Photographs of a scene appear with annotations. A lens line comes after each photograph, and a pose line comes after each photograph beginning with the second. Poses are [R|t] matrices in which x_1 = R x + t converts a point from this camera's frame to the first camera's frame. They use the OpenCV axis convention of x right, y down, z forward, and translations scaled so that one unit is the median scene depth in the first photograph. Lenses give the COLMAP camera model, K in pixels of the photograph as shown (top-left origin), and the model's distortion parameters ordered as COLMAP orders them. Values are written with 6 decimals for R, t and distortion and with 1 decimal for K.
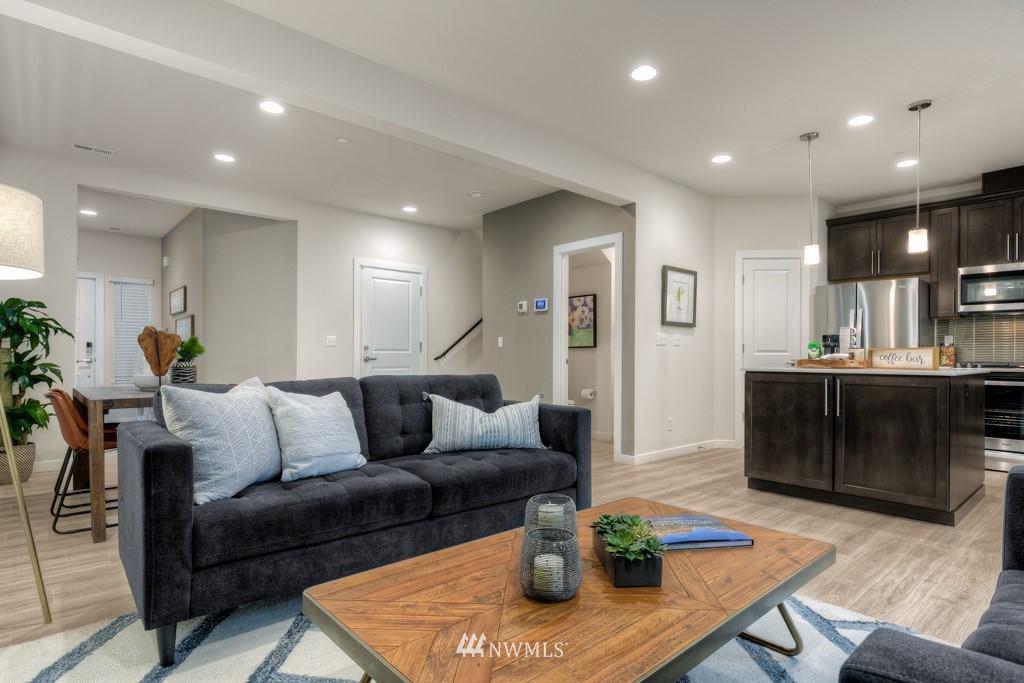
lens RADIAL K [[531.5, 0, 531.3], [0, 531.5, 356.1], [0, 0, 1]] dist [0.001164, 0.000359]
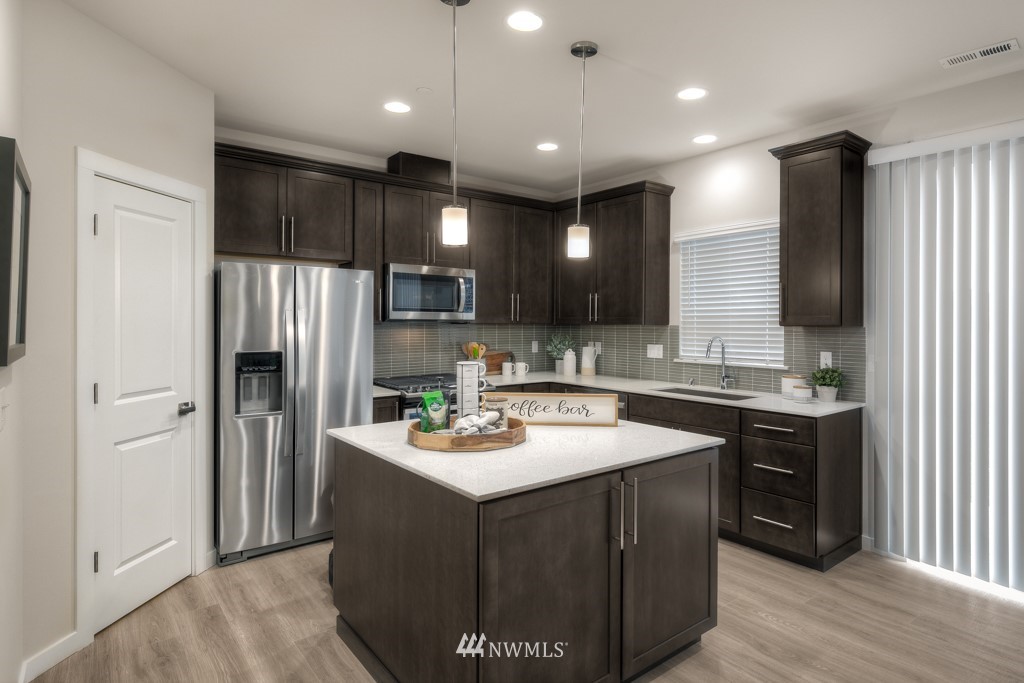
lens RADIAL K [[559.2, 0, 528.1], [0, 559.2, 322.1], [0, 0, 1]] dist [-0.003911, -0.000493]
pose [[0.066536, -0.006294, 0.997764, -0.008087], [-0.003704, 0.999972, 0.006555, -0.086443], [-0.997777, -0.004132, 0.066511, 0.757906]]
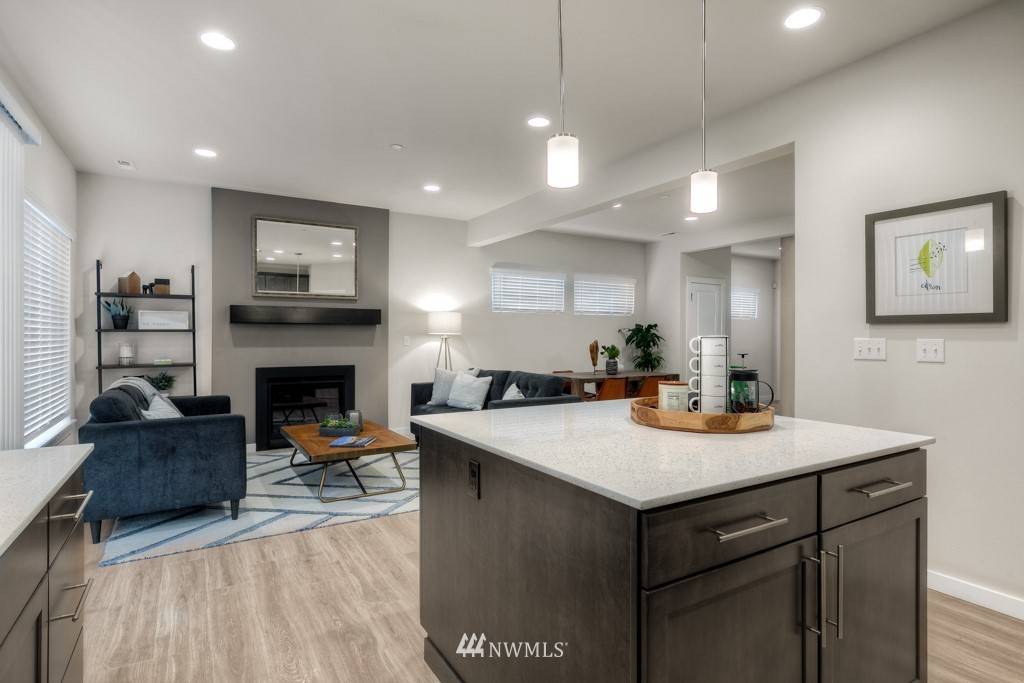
lens RADIAL K [[539.2, 0, 524.1], [0, 539.2, 337.2], [0, 0, 1]] dist [-0.003181, -0.000157]
pose [[-0.181526, -0.004247, -0.983377, 0.900256], [-0.002890, 0.999989, -0.003785, -0.043365], [0.983382, 0.002155, -0.181536, 0.784861]]
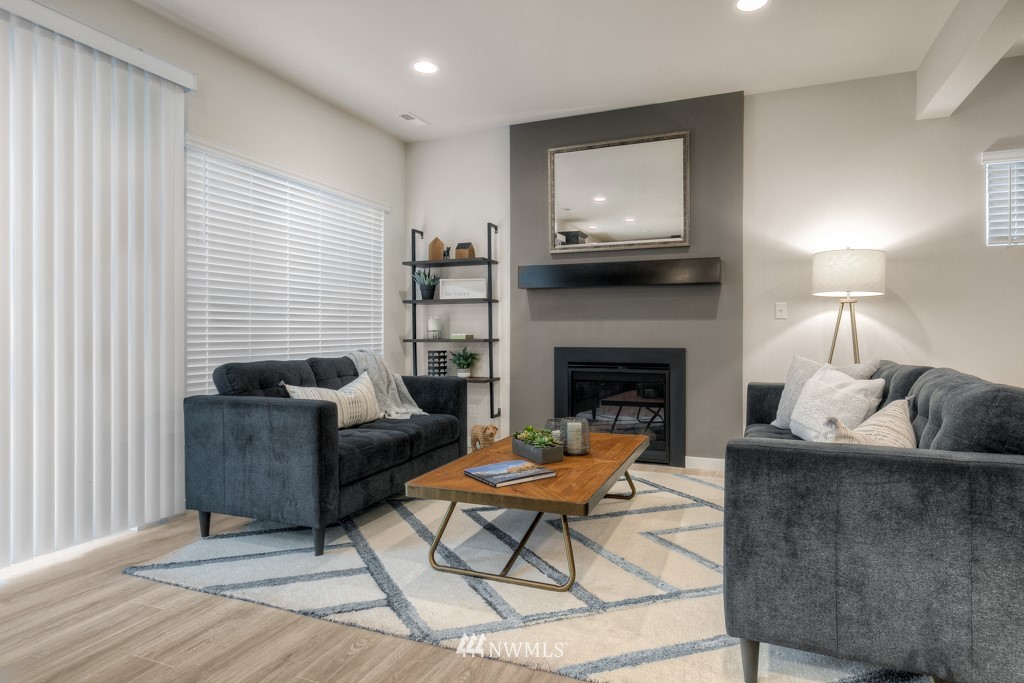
lens RADIAL K [[565.0, 0, 539.4], [0, 565.0, 327.7], [0, 0, 1]] dist [0.002166, 0.000658]
pose [[-0.896240, -0.006595, -0.443521, 0.307228], [-0.003884, 0.999968, -0.007020, -0.006147], [0.443553, -0.004569, -0.896236, 0.828871]]
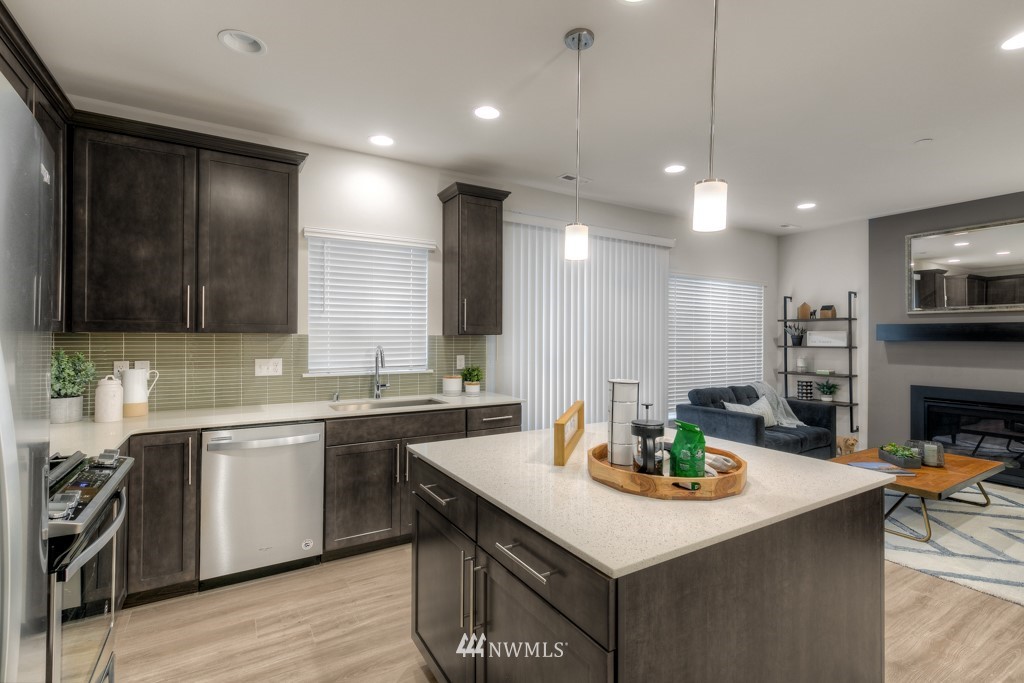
lens RADIAL K [[477.8, 0, 520.2], [0, 477.8, 336.8], [0, 0, 1]] dist [0.010059, -0.001080]
pose [[-0.982781, -0.010053, 0.184503, 0.511173], [-0.010221, 0.999948, 0.000042, -0.075568], [-0.184493, -0.001845, -0.982832, 1.183994]]
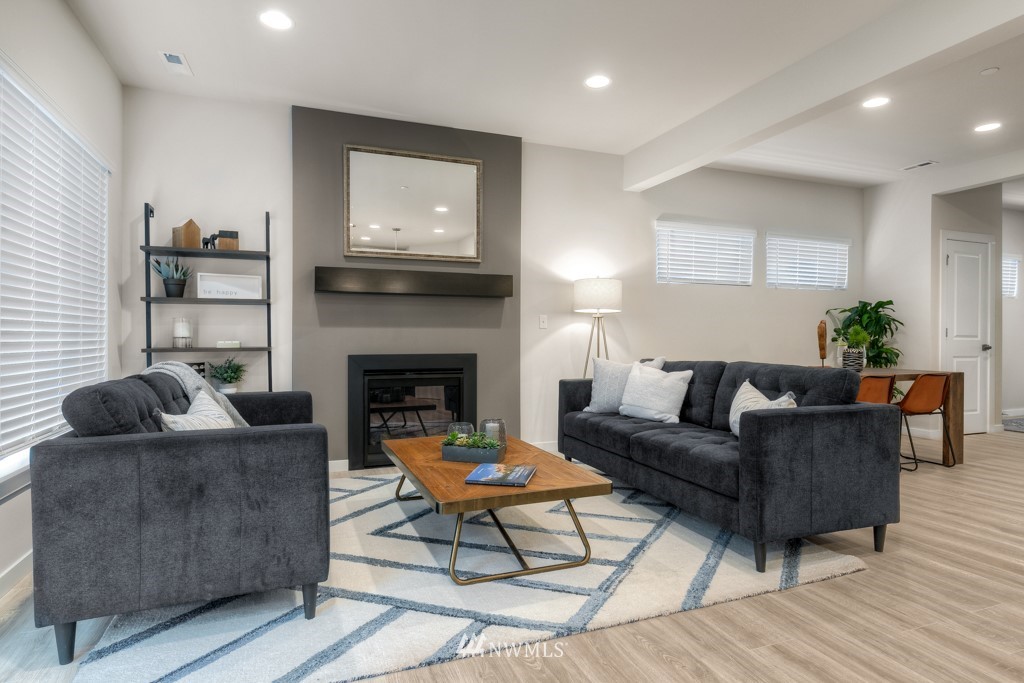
lens RADIAL K [[557.0, 0, 507.3], [0, 557.0, 338.3], [0, 0, 1]] dist [0.000485, -0.000071]
pose [[-0.362416, -0.005232, -0.932002, 0.588009], [-0.003646, 0.999985, -0.004196, -0.004063], [0.932009, 0.001877, -0.362430, 0.554934]]
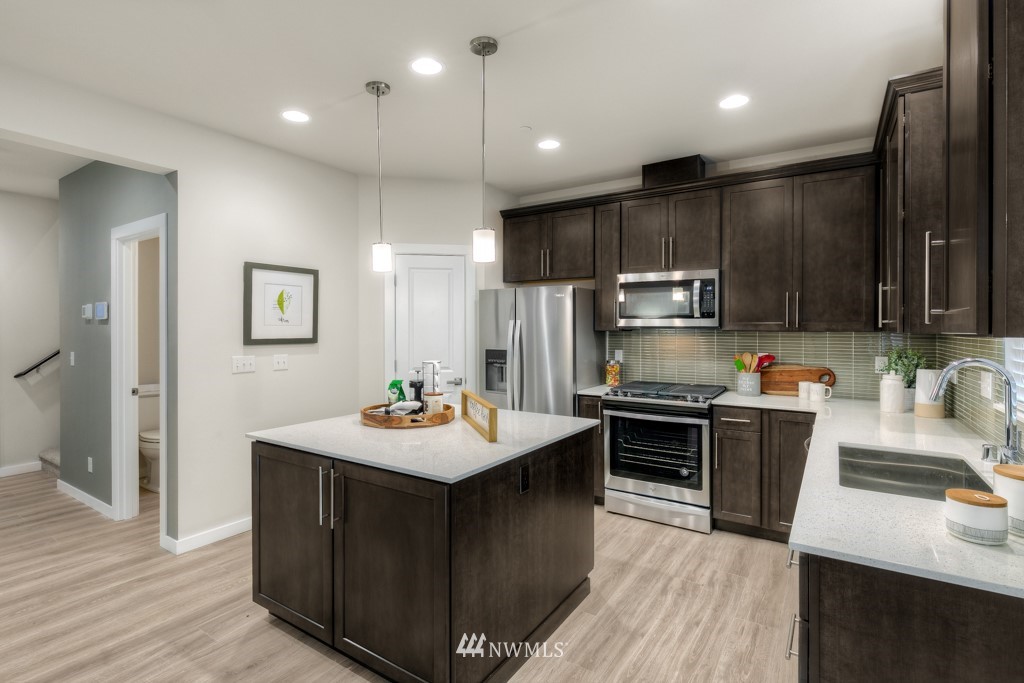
lens RADIAL K [[495.9, 0, 505.5], [0, 495.9, 329.6], [0, 0, 1]] dist [-0.003499, -0.000892]
pose [[0.971477, -0.005689, 0.237067, 0.450007], [0.005316, 0.999983, 0.002212, -0.082436], [-0.237076, -0.000889, 0.971491, 0.279863]]
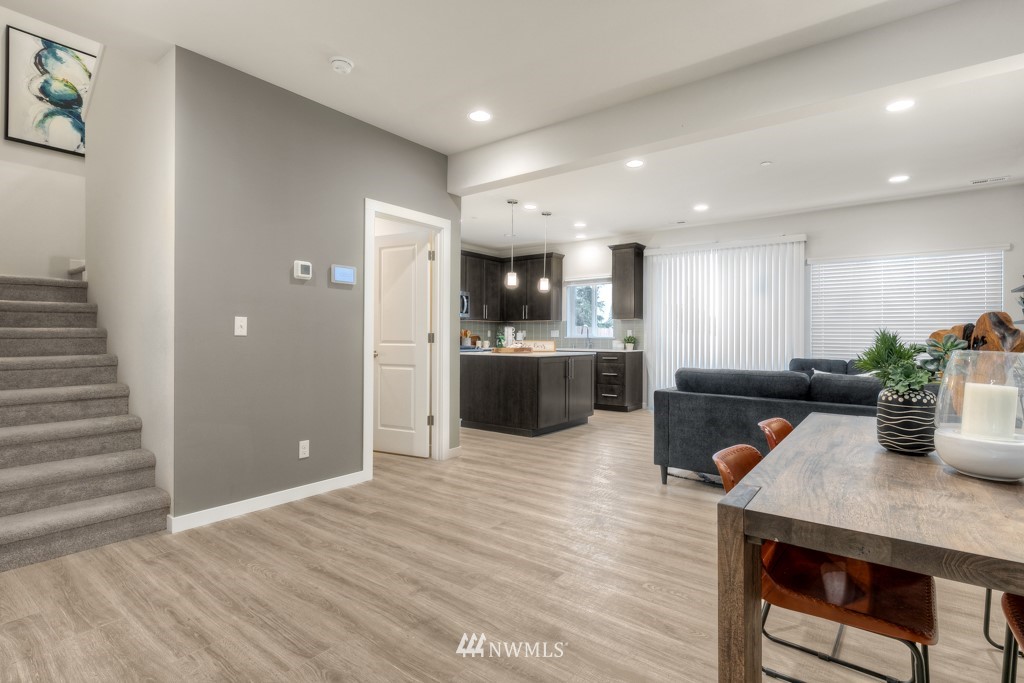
lens RADIAL K [[507.6, 0, 512.0], [0, 507.6, 341.5], [0, 0, 1]] dist [-0.000865, -0.000375]
pose [[-0.172525, -0.015159, 0.984889, -0.781364], [-0.005770, 0.999880, 0.014379, -0.028056], [-0.984988, -0.003202, -0.172592, 1.064486]]
